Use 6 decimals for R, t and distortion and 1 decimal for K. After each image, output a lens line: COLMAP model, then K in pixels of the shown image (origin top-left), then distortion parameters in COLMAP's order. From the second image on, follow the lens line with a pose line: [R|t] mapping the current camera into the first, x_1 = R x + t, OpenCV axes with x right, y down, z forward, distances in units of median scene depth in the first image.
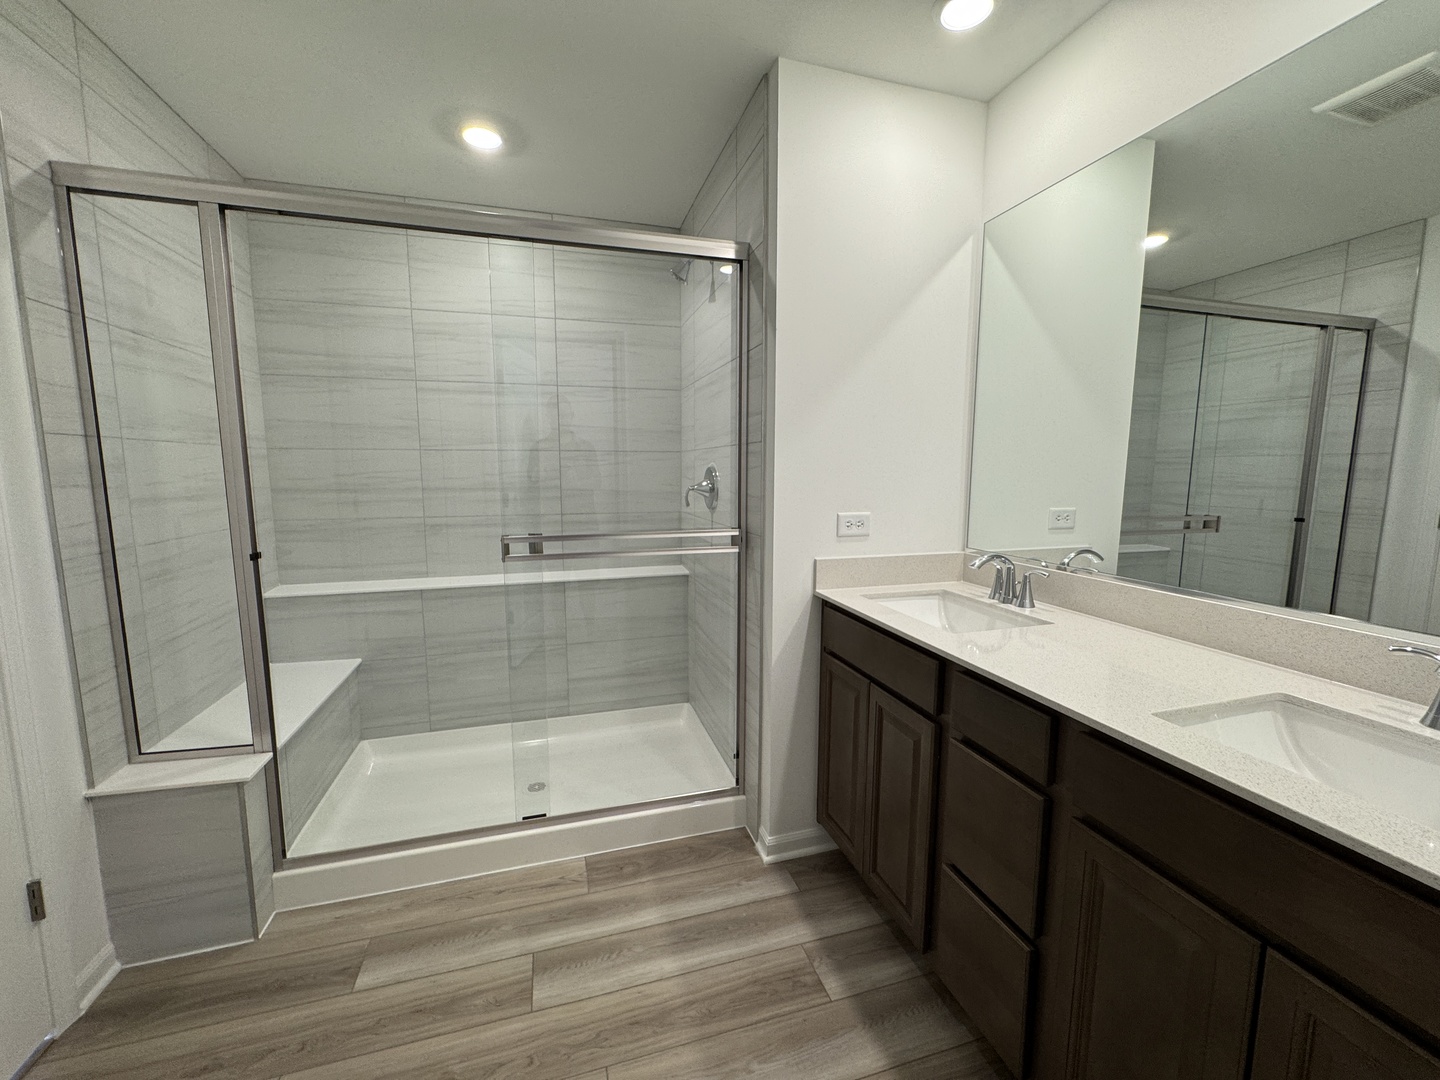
lens RADIAL K [[576.7, 0, 720.0], [0, 576.7, 540.0], [0, 0, 1]] dist [-0.001086, -0.000091]
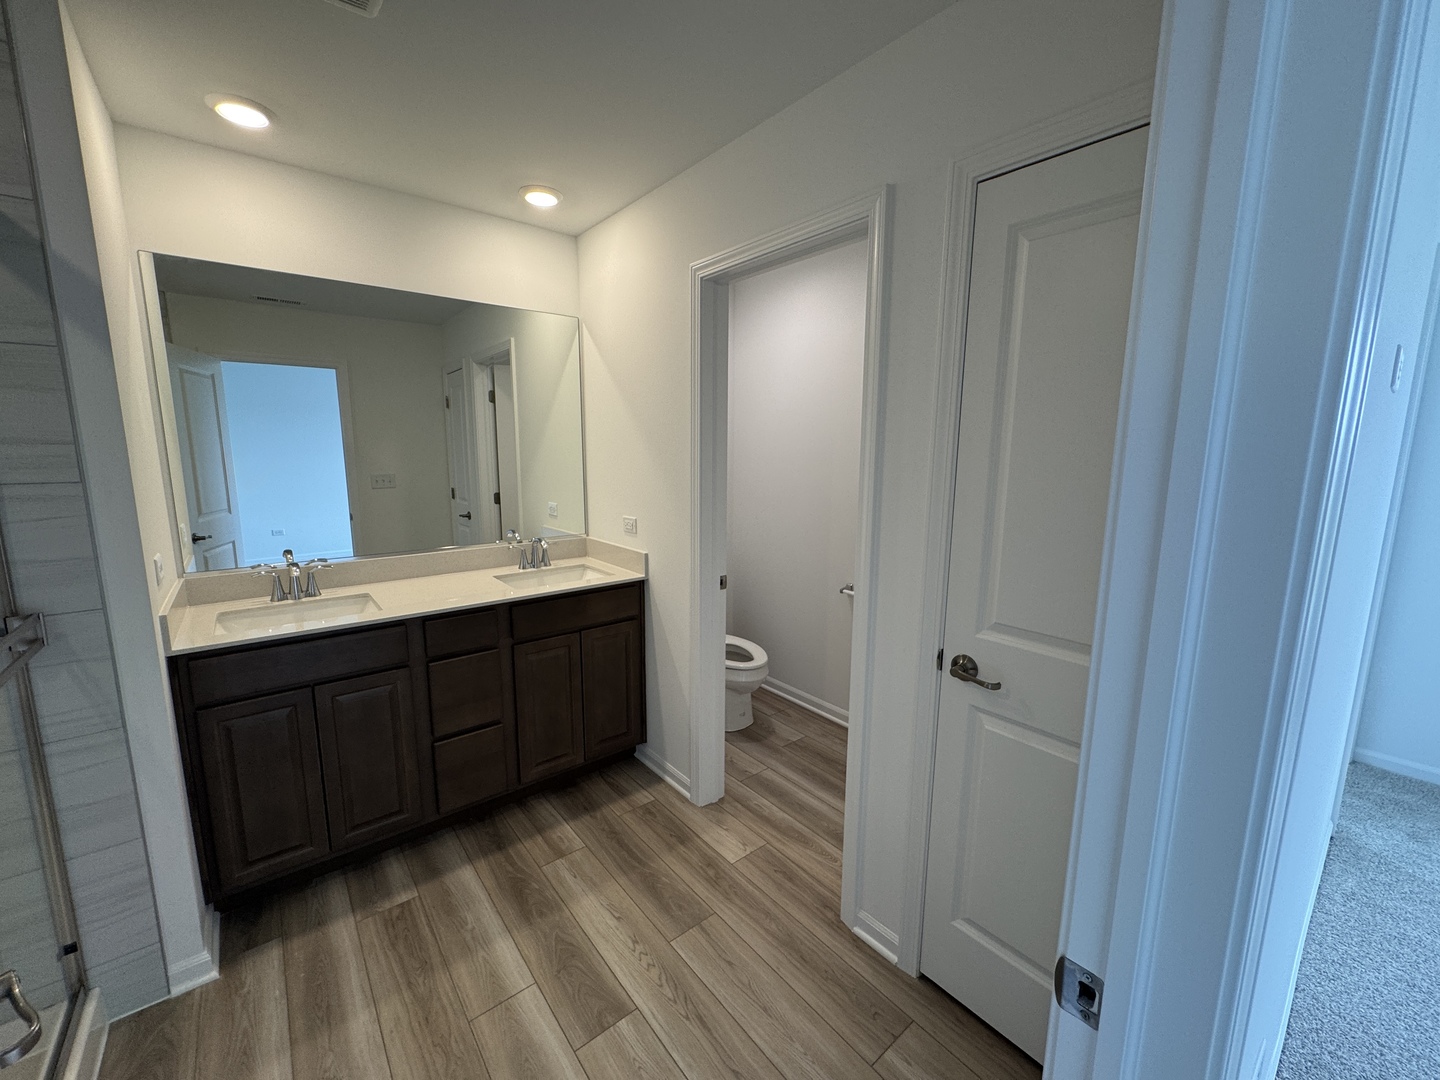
lens RADIAL K [[576.7, 0, 720.0], [0, 576.7, 540.0], [0, 0, 1]] dist [-0.001086, -0.000091]
pose [[-0.389837, -0.150616, 0.908483, -1.175201], [0.102153, 0.973373, 0.205209, -0.210985], [-0.915200, 0.172802, -0.364071, 0.702135]]
